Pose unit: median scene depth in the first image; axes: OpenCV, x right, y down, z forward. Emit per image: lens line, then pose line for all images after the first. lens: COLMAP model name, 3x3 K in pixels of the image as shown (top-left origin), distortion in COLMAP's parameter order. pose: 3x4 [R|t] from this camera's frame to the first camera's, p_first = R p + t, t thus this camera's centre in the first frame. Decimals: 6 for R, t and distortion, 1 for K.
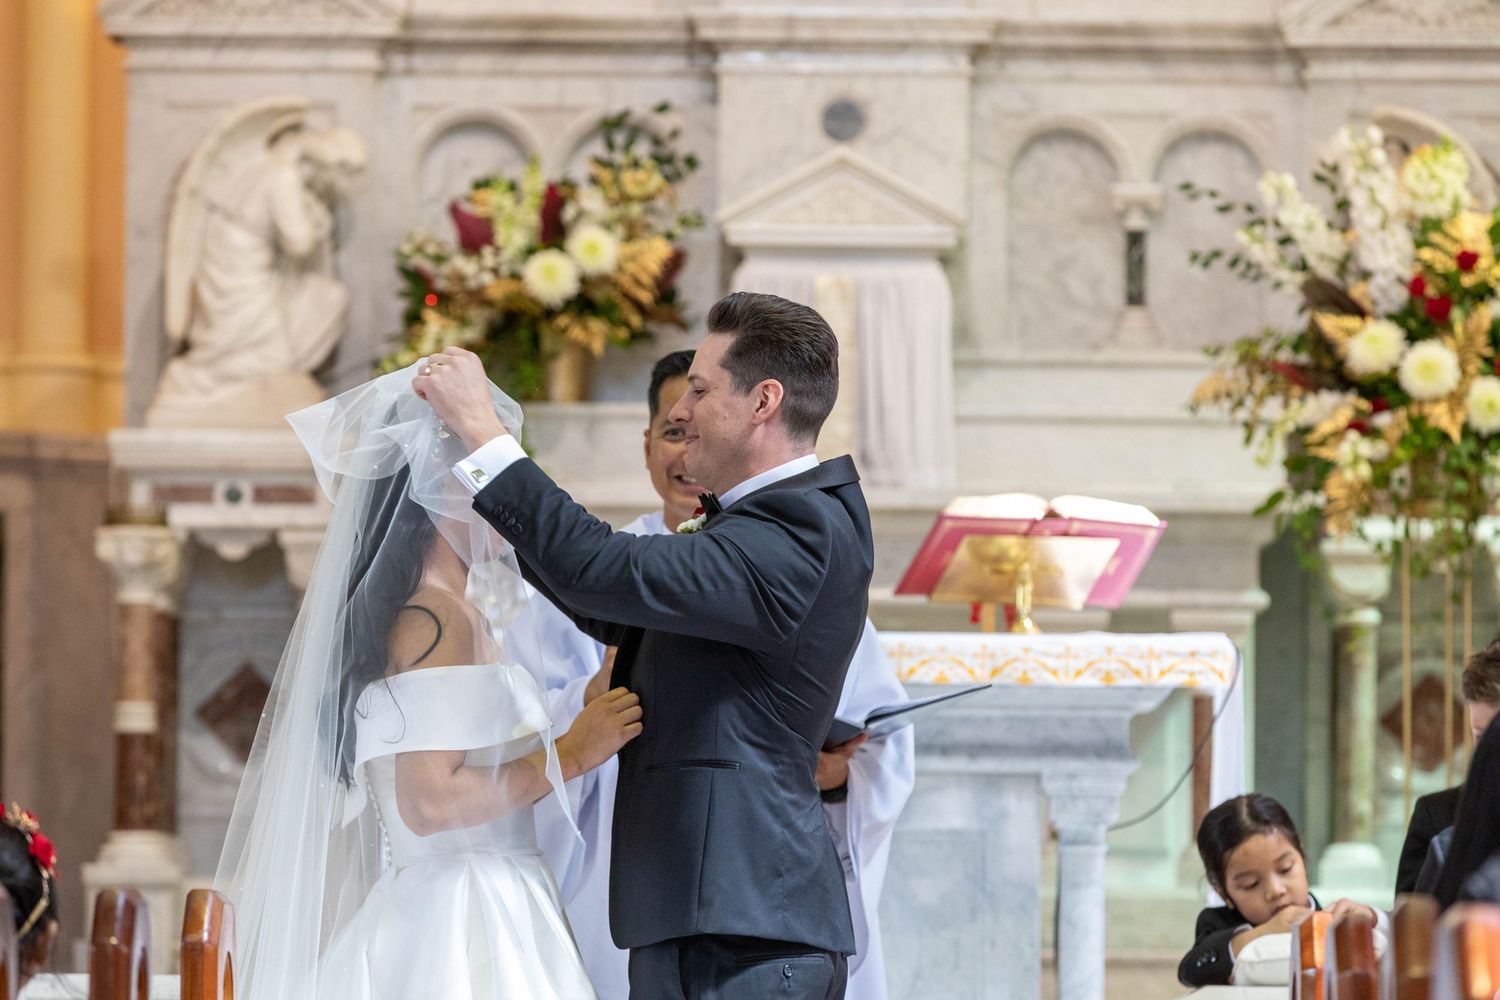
lens RADIAL K [[8402.2, 0, 750.0], [0, 8402.2, 500.0], [0, 0, 1]] dist [-0.240504, -12.754593]
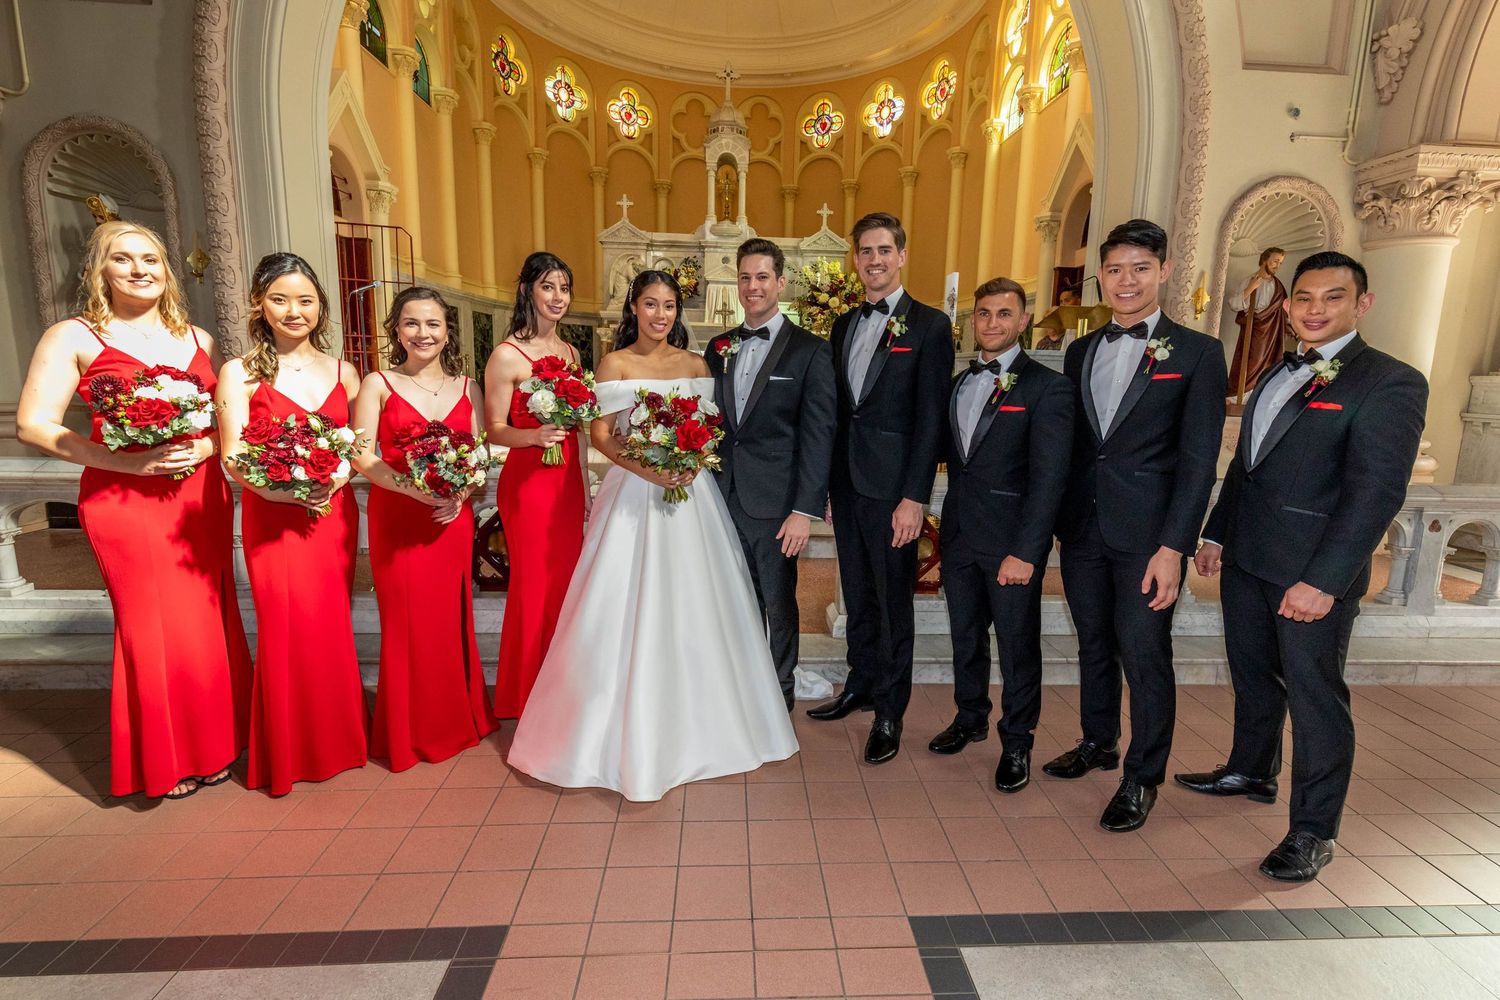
lens RADIAL K [[684.7, 0, 756.4], [0, 684.7, 473.5], [0, 0, 1]] dist [0.013928, 0.000246]
pose [[0.997491, 0.005982, 0.070535, -0.000380], [-0.019931, 0.979844, 0.198765, 0.005717], [-0.067924, -0.199672, 0.977506, 0.507921]]
